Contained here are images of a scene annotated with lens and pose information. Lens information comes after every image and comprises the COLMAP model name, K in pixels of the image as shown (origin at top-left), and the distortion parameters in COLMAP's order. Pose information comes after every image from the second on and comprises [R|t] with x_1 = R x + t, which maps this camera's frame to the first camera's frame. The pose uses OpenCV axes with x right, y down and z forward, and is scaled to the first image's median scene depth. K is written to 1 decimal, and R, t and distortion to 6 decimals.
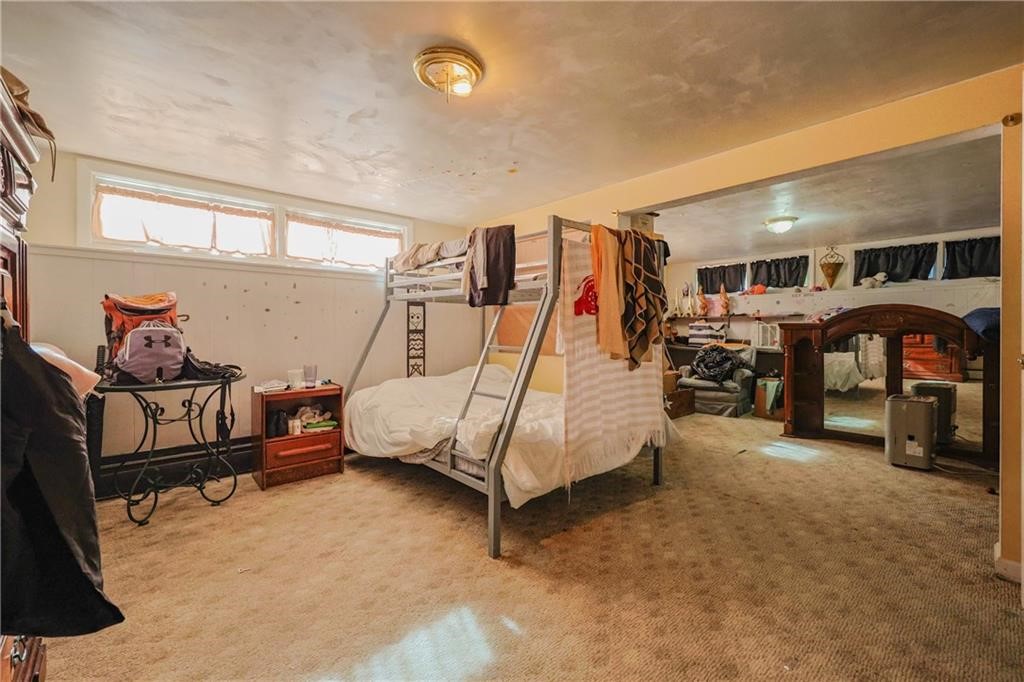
lens RADIAL K [[440.3, 0, 510.3], [0, 440.3, 334.7], [0, 0, 1]] dist [-0.002597, 0.000172]
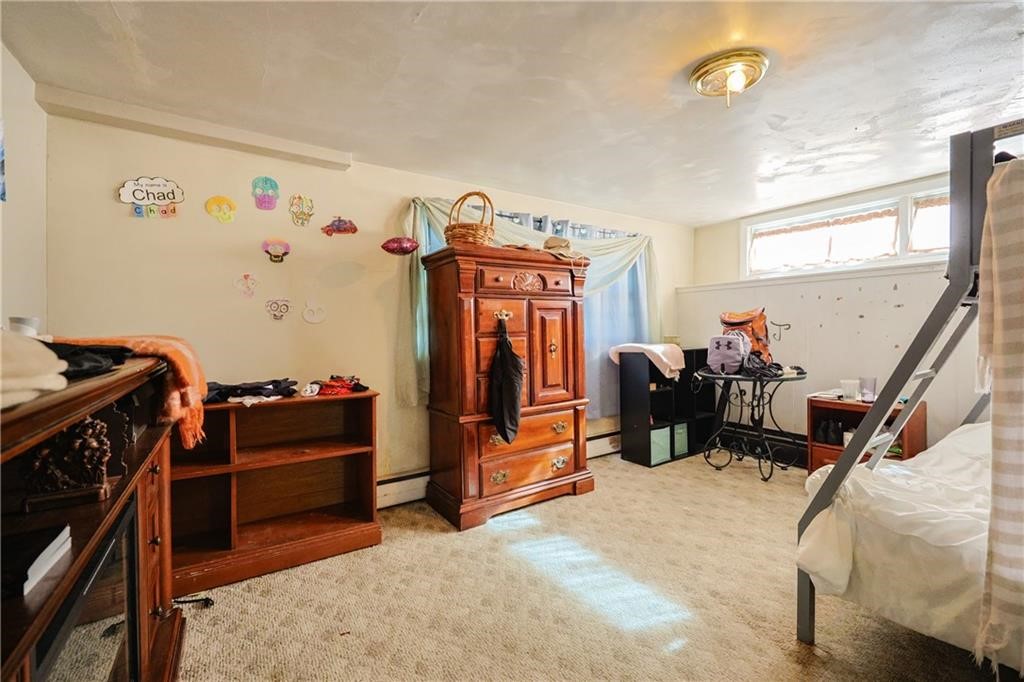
lens RADIAL K [[427.0, 0, 512.0], [0, 427.0, 341.0], [0, 0, 1]] dist [0.021822, -0.000008]
pose [[-0.139527, 0.023868, -0.989931, 0.718330], [-0.006881, 0.999662, 0.025073, -0.031102], [0.990194, 0.010310, -0.139316, 0.550879]]
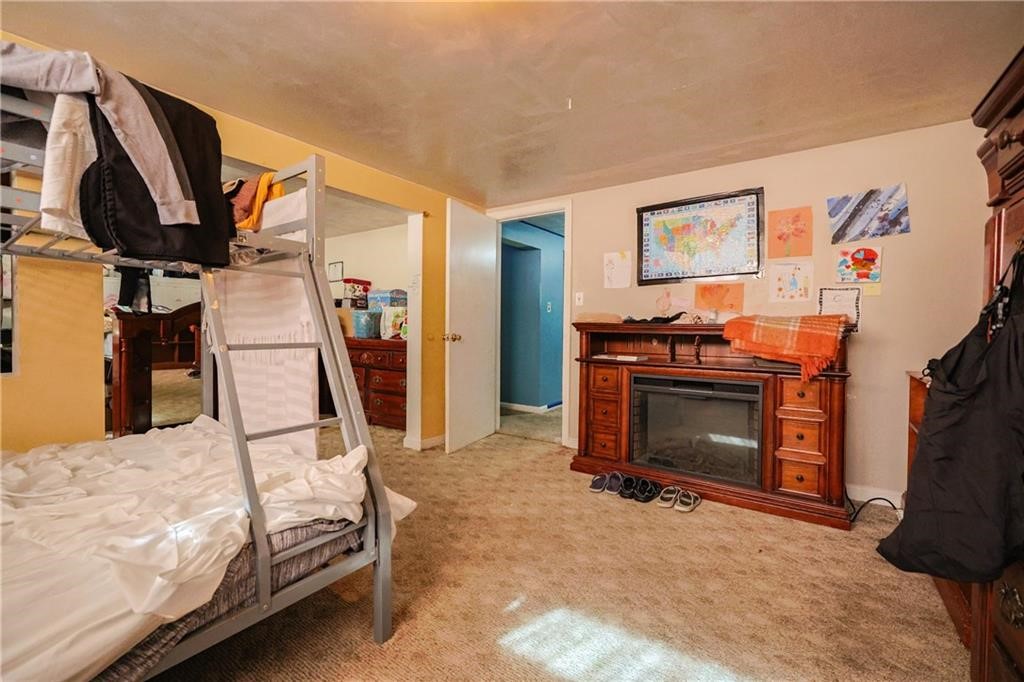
lens RADIAL K [[427.0, 0, 512.0], [0, 427.0, 341.0], [0, 0, 1]] dist [0.021822, -0.000008]
pose [[-0.240144, -0.027397, 0.970351, -0.690094], [0.003824, 0.999567, 0.029169, 0.009971], [-0.970730, 0.010716, -0.239935, 0.894806]]
